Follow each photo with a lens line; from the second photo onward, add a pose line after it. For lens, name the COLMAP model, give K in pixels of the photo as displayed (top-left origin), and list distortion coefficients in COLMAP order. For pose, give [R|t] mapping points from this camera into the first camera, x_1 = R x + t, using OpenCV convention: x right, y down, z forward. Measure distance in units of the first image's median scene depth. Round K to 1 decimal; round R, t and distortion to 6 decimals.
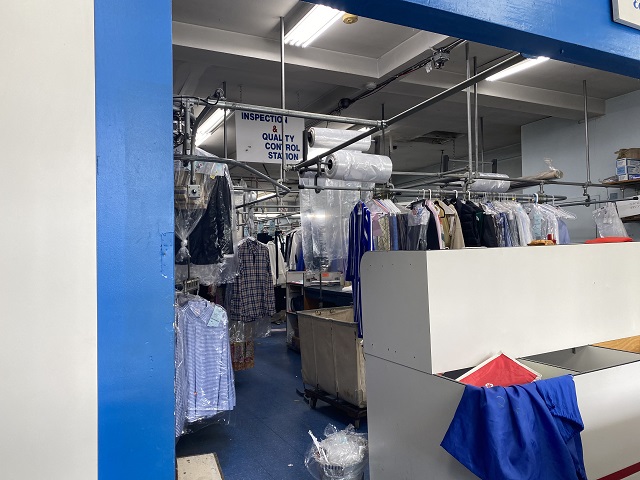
lens RADIAL K [[472.6, 0, 320.0], [0, 472.6, 240.0], [0, 0, 1]] dist [0.065075, -0.003100]
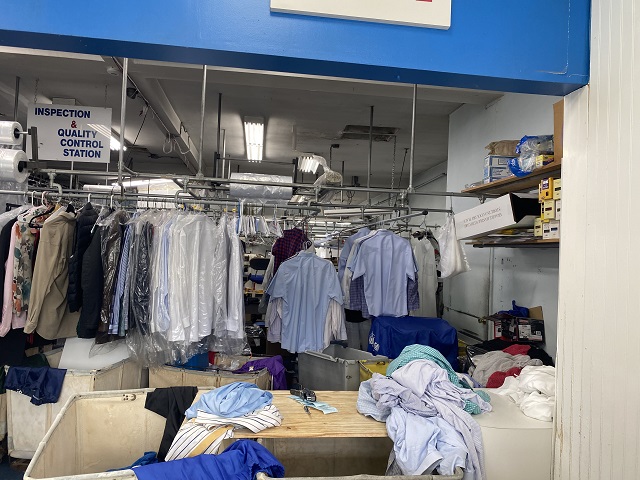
lens RADIAL K [[472.6, 0, 320.0], [0, 472.6, 240.0], [0, 0, 1]] dist [0.065075, -0.003100]
pose [[0.934789, 0.061497, -0.349838, 0.997627], [-0.061391, 0.998049, 0.011403, -0.066067], [0.349857, 0.010818, 0.936741, 0.395964]]
